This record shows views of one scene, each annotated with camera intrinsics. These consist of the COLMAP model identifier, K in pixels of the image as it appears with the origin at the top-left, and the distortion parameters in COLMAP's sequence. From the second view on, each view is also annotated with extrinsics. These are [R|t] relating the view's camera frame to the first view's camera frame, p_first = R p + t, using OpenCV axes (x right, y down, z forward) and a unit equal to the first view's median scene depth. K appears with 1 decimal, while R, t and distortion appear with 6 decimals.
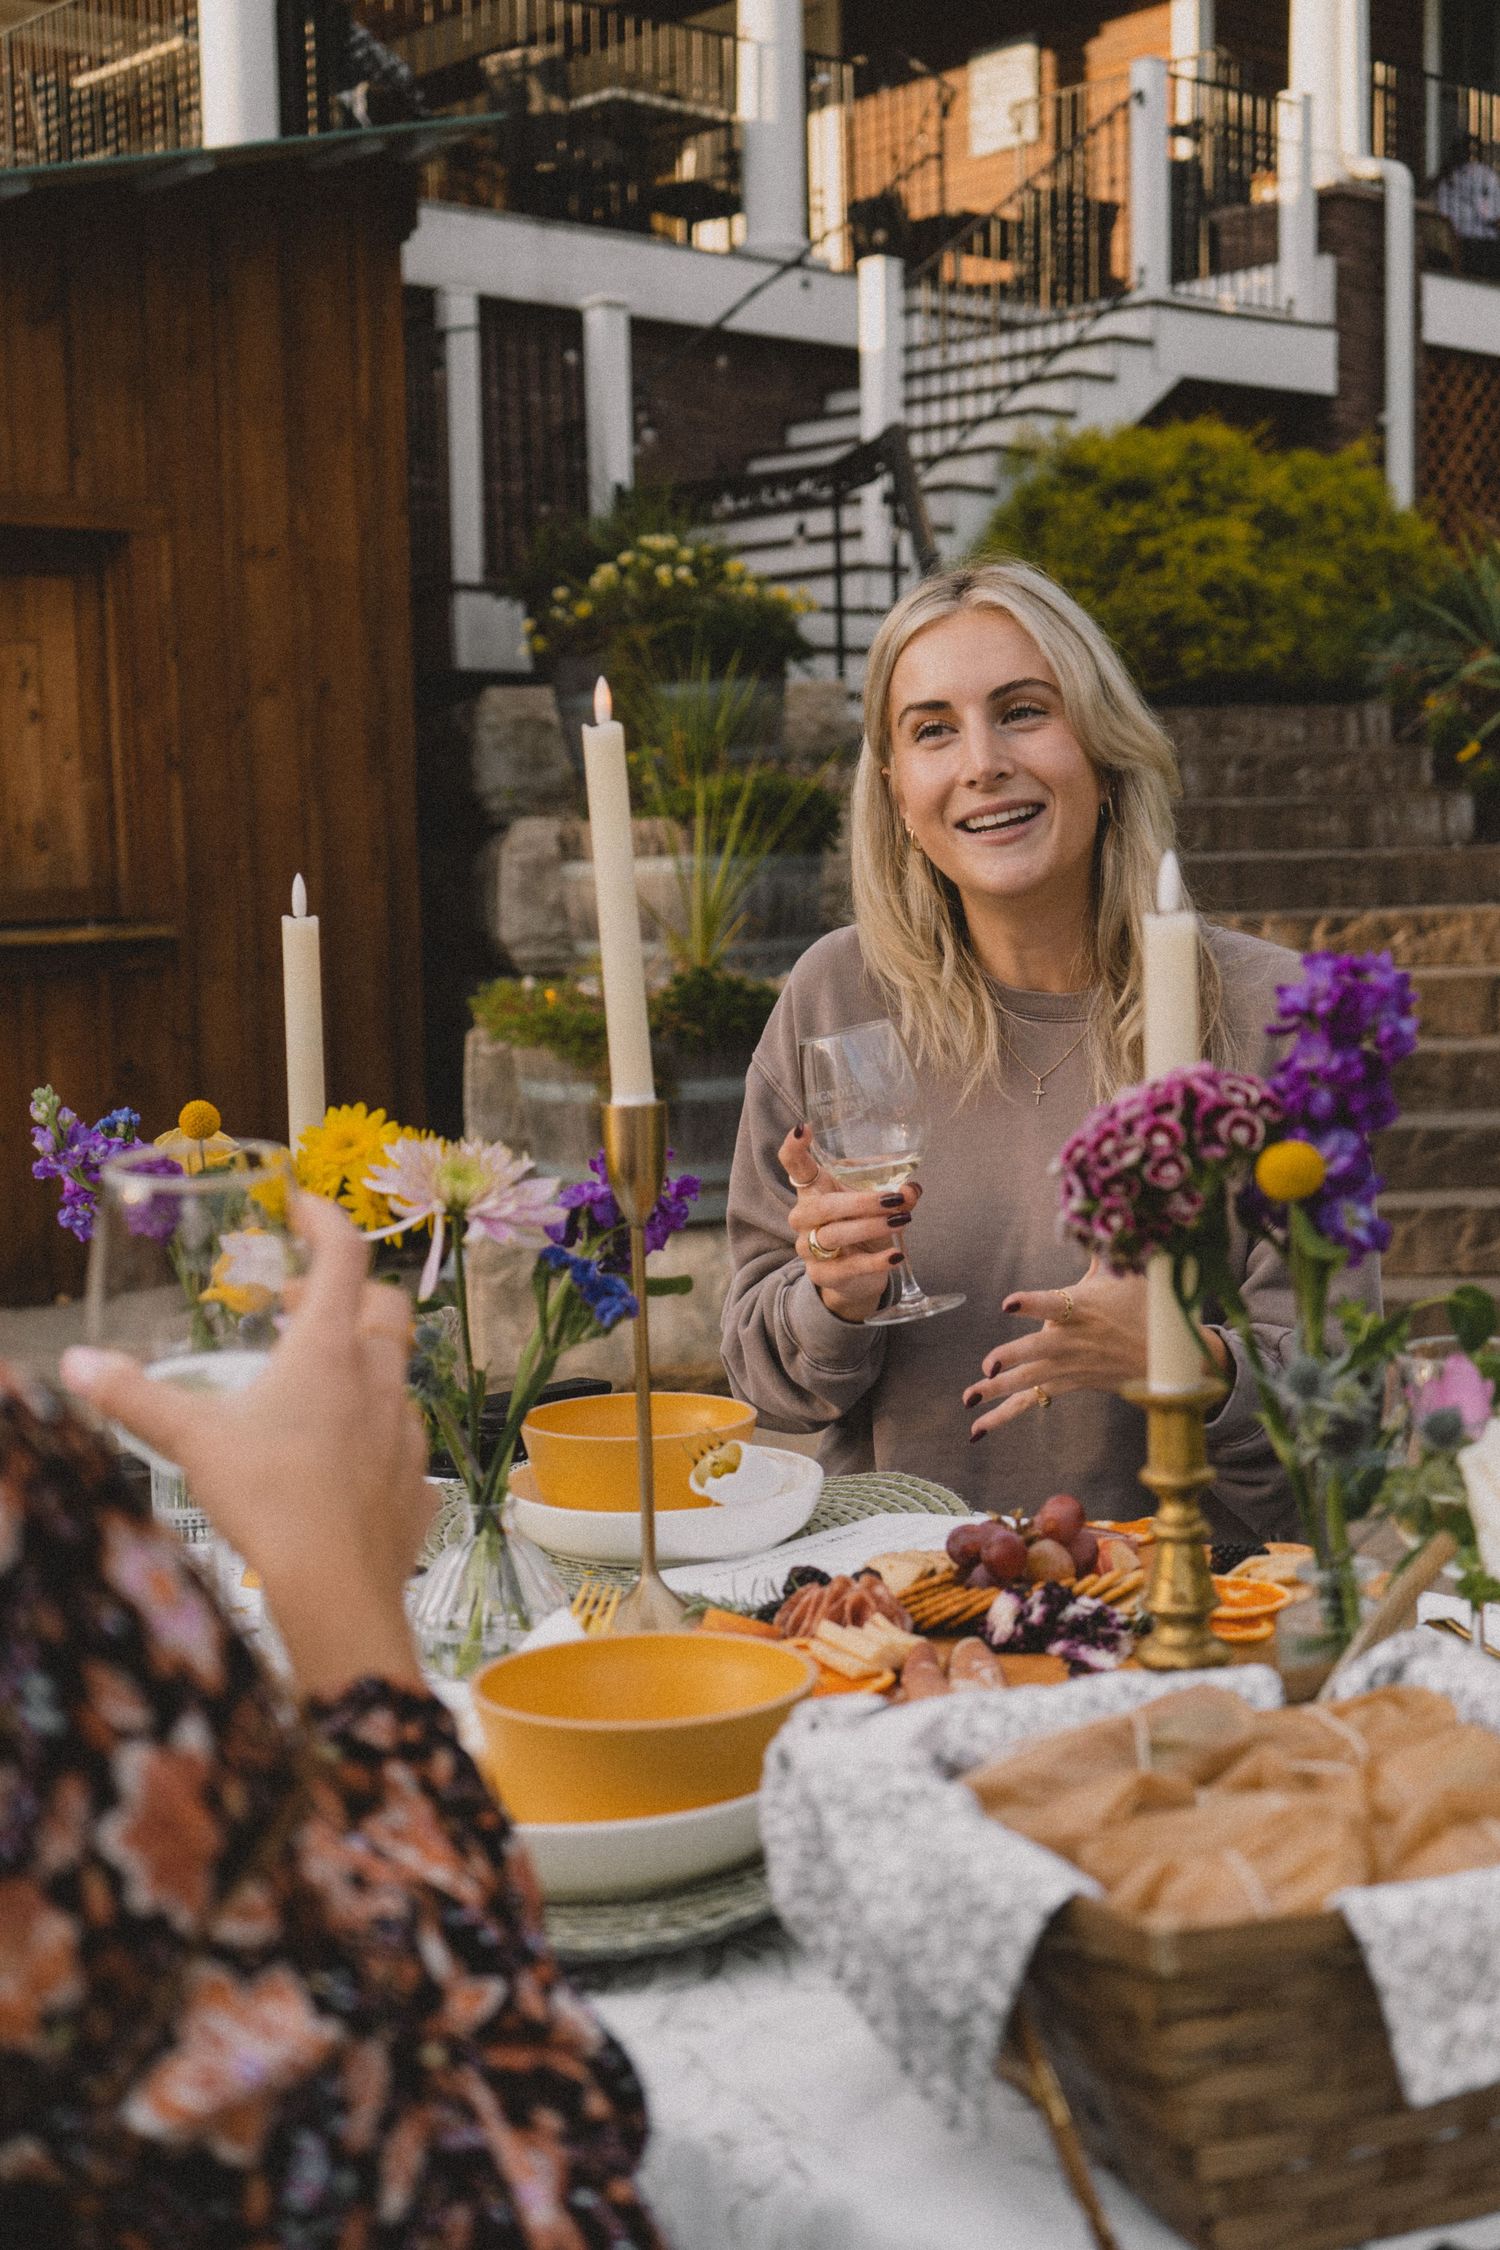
lens RADIAL K [[2857.9, 0, 750.0], [0, 2857.9, 1125.0], [0, 0, 1]] dist [0.009579, 0.040644]
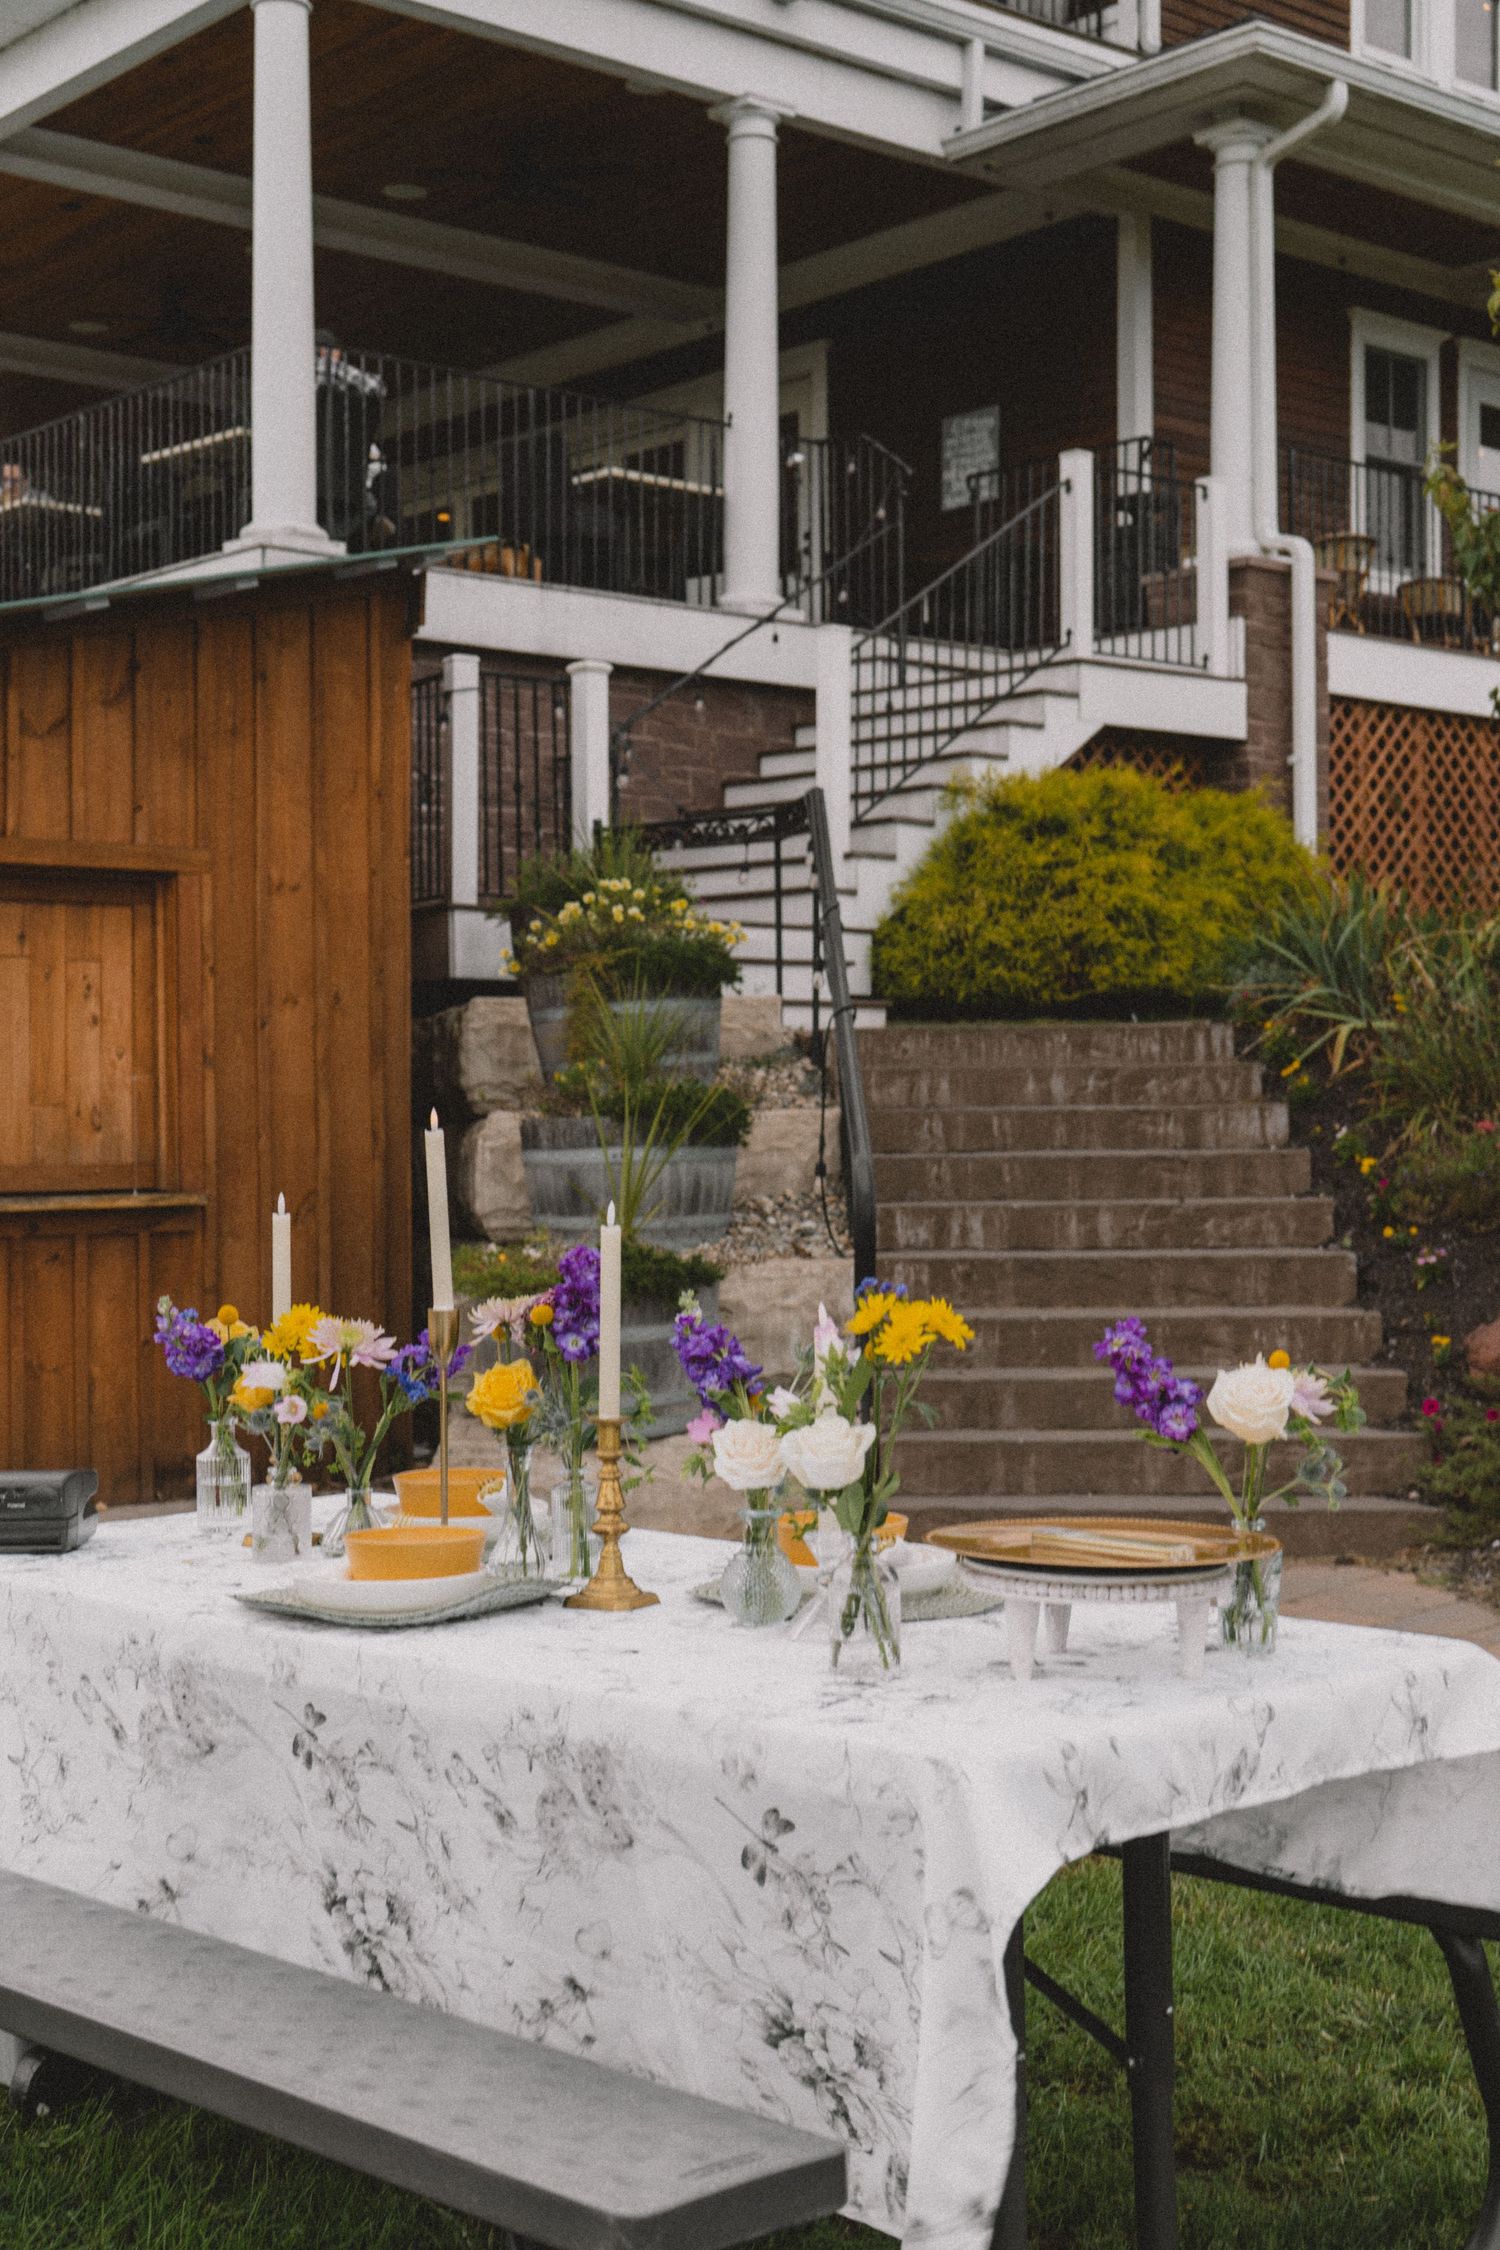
lens RADIAL K [[3047.6, 0, 750.0], [0, 3047.6, 1125.0], [0, 0, 1]] dist [0.029760, -0.008122]
pose [[0.999692, 0.017298, -0.017802, 0.037729], [-0.018852, 0.995655, -0.091190, 0.010086], [0.016148, 0.091497, 0.995674, -0.206093]]
